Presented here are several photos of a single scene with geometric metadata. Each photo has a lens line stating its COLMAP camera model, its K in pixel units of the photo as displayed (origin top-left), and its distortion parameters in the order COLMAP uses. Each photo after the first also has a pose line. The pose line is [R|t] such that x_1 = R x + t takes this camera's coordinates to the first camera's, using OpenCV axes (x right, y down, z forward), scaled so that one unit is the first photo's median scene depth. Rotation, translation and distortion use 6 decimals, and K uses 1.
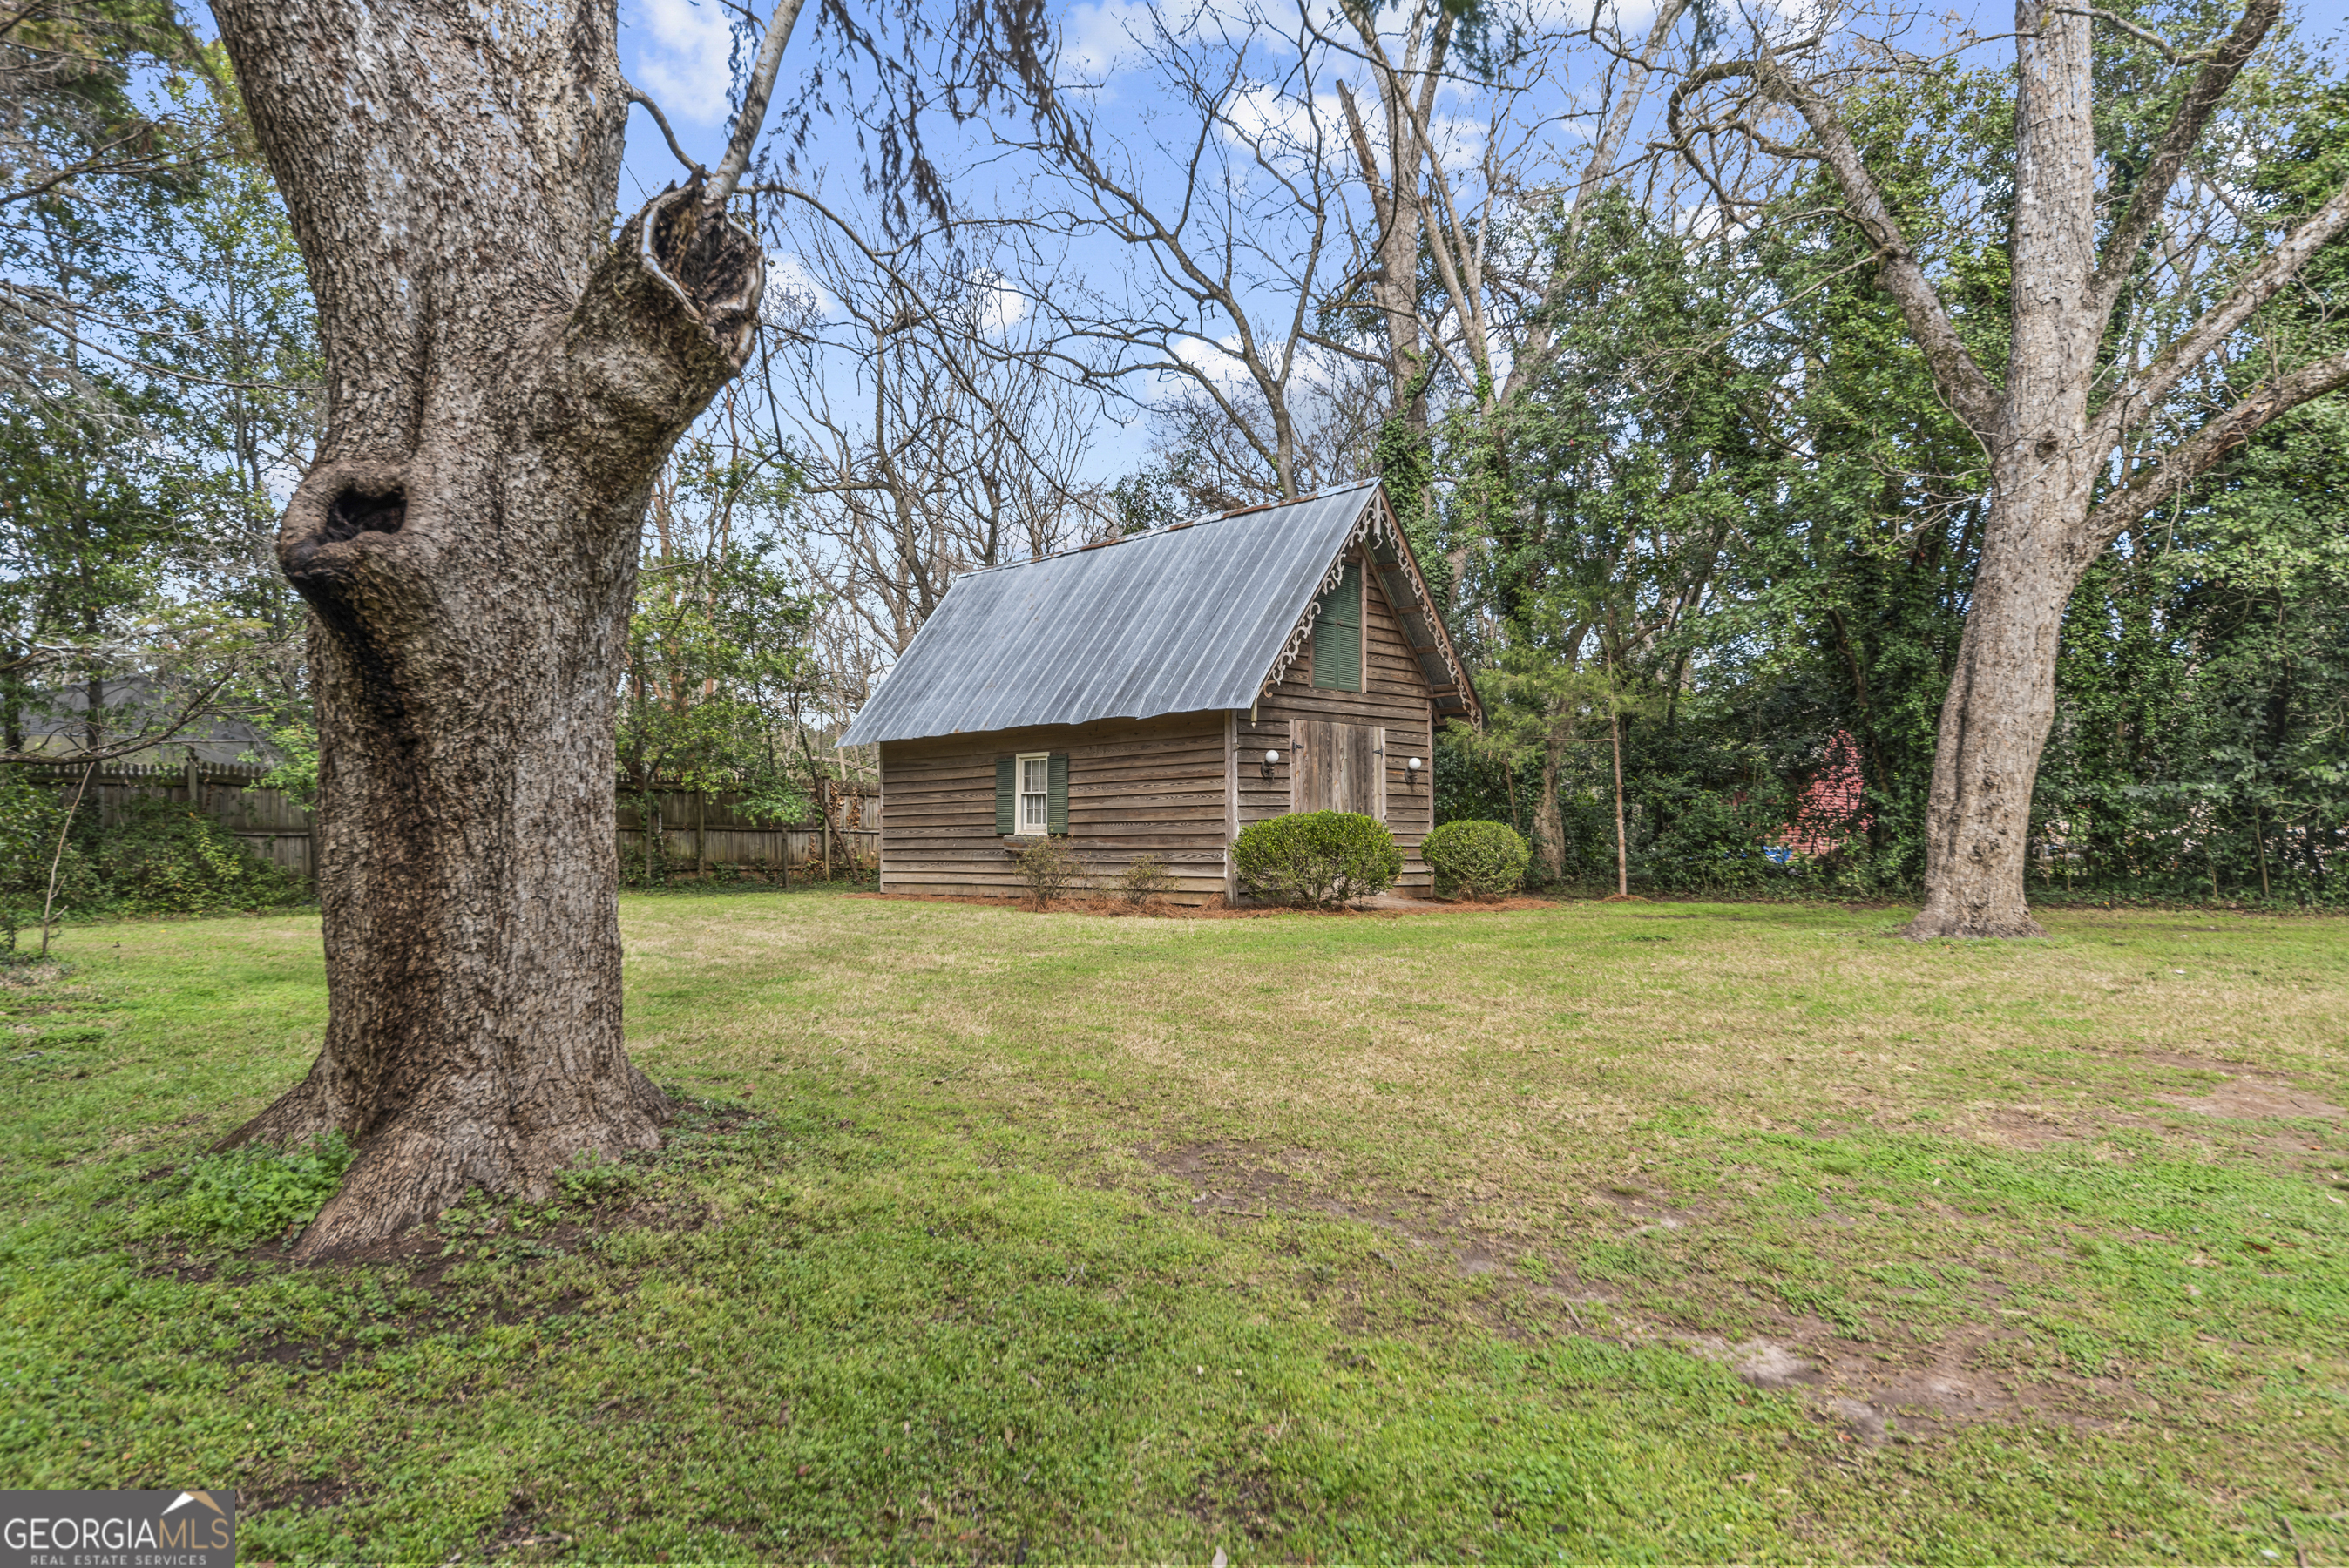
lens RADIAL K [[1611.4, 0, 1174.5], [0, 1611.4, 784.0], [0, 0, 1]] dist [-0.000888, -0.000128]
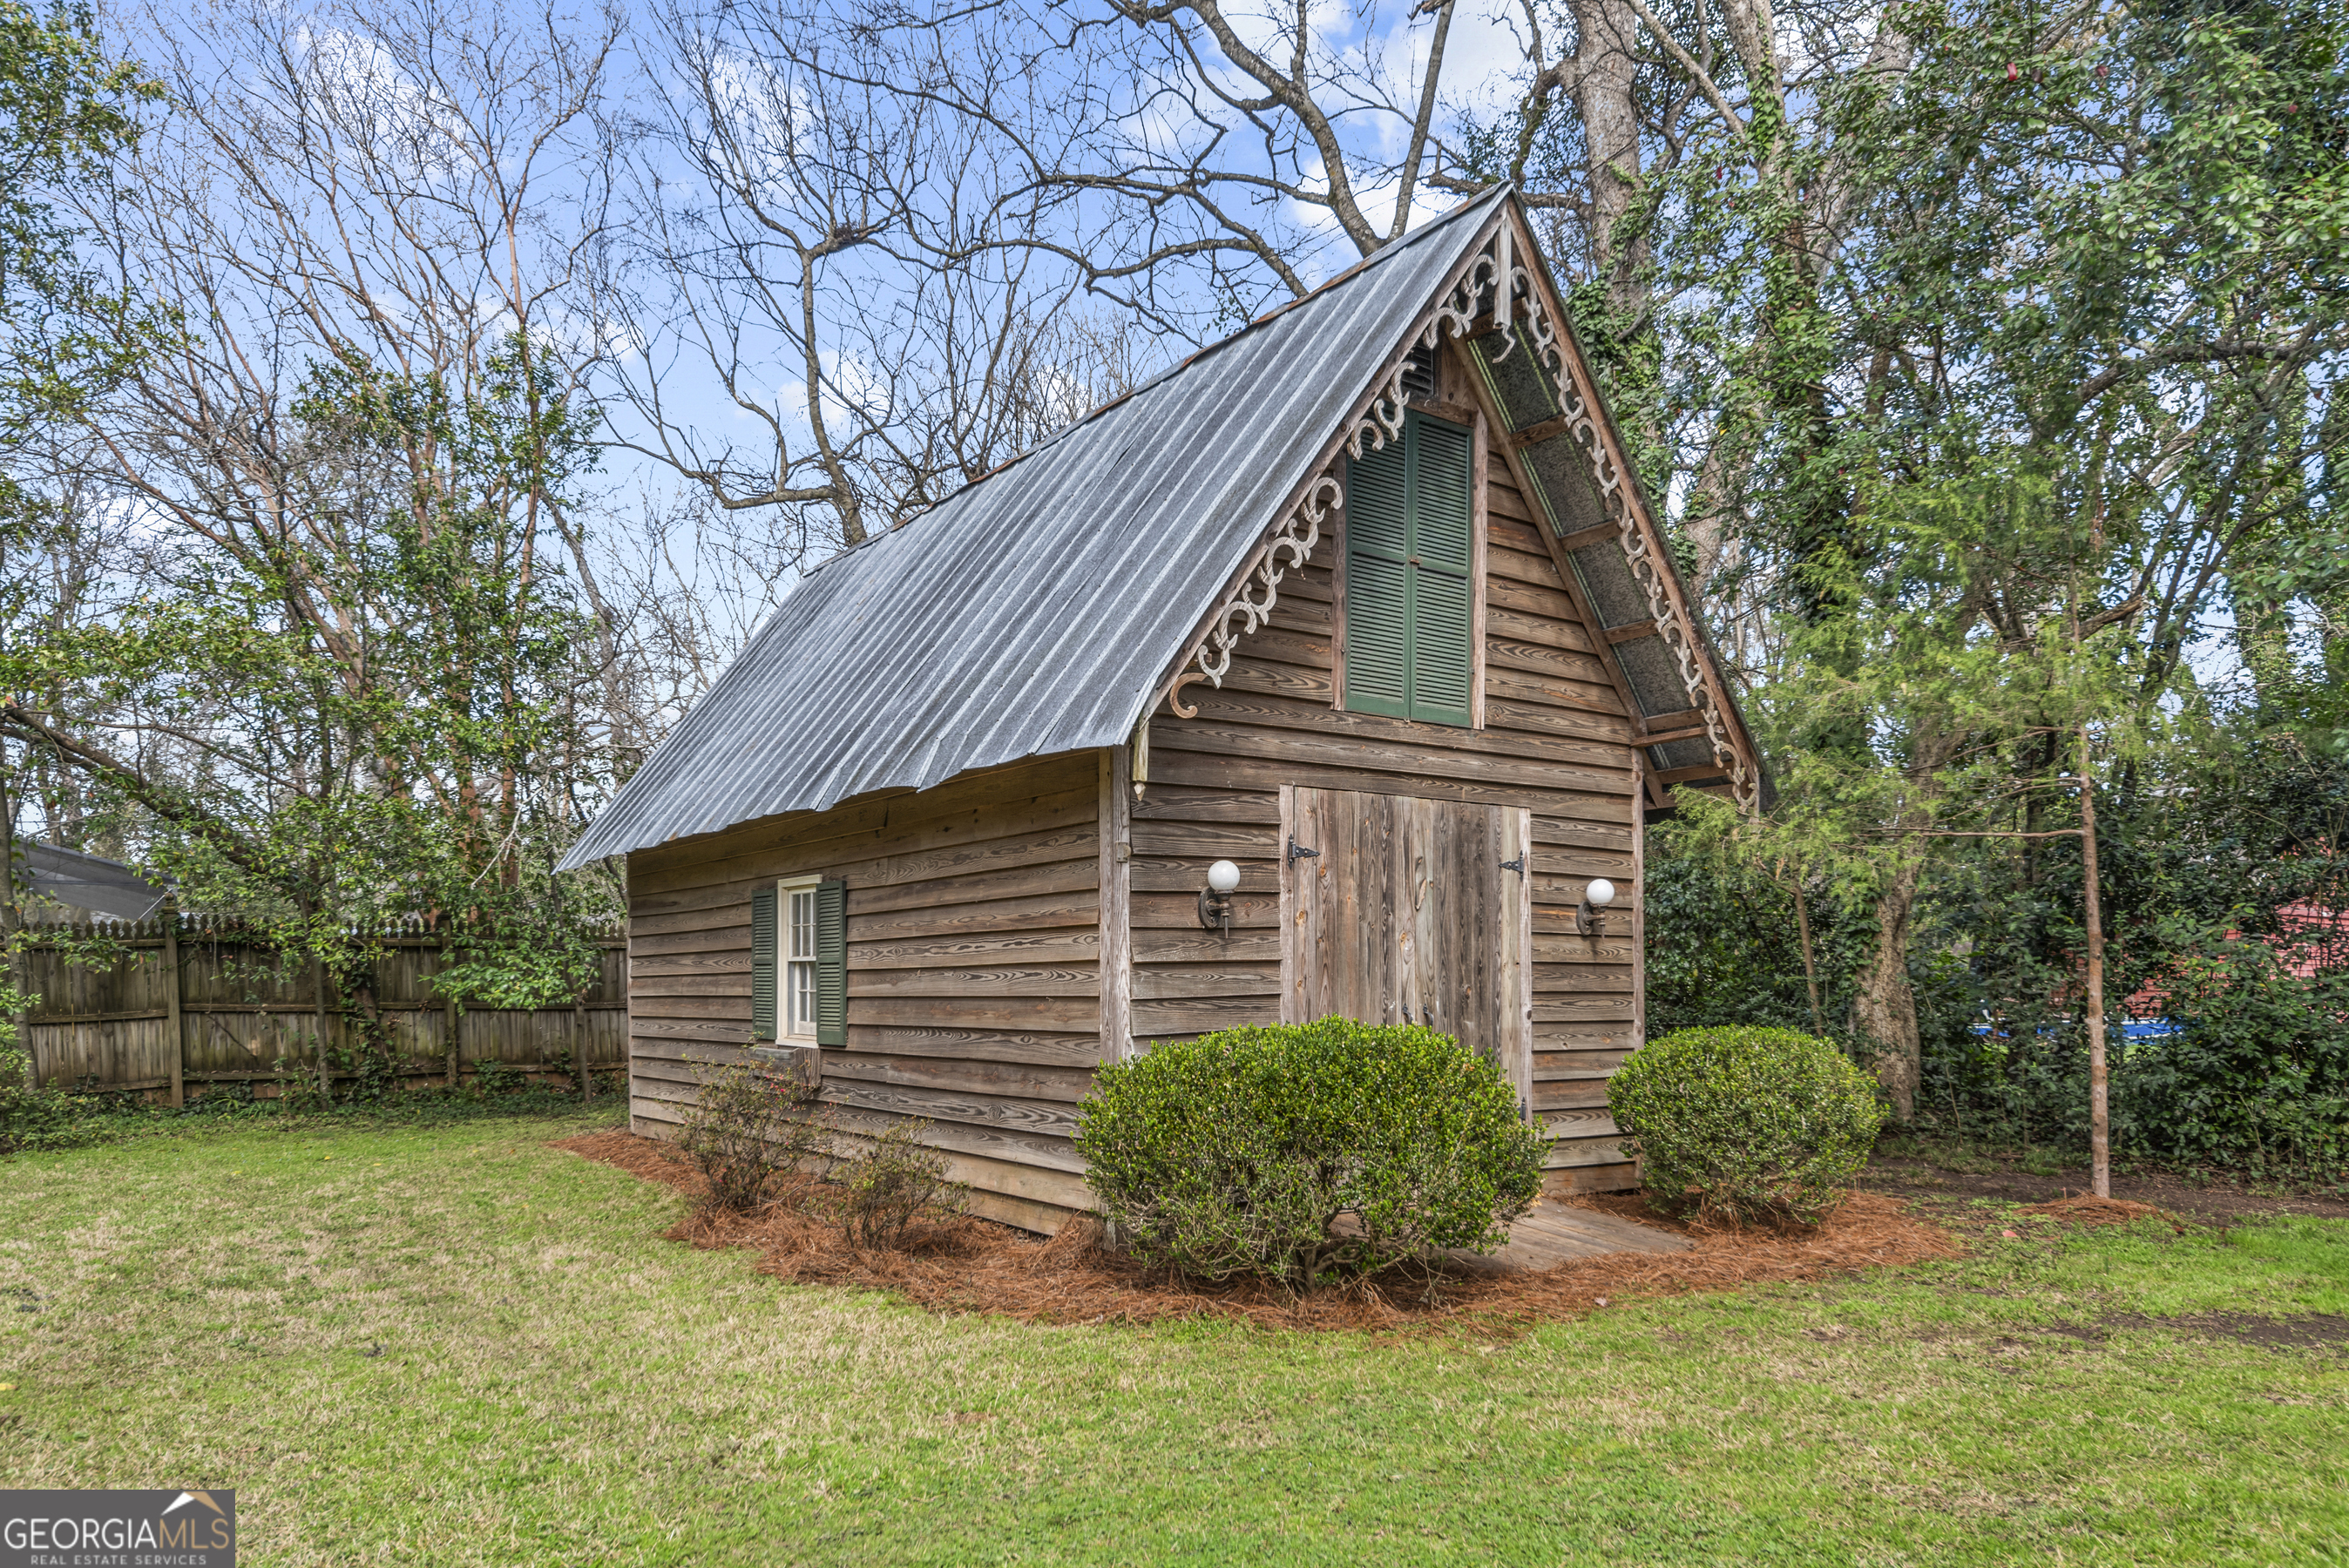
lens RADIAL K [[1580.8, 0, 1173.1], [0, 1580.8, 1012.0], [0, 0, 1]] dist [0.002510, 0.001152]
pose [[0.989245, 0.001612, -0.146261, 0.098487], [0.006750, 0.998371, 0.056660, -0.005236], [0.146114, -0.057038, 0.987622, 0.562709]]
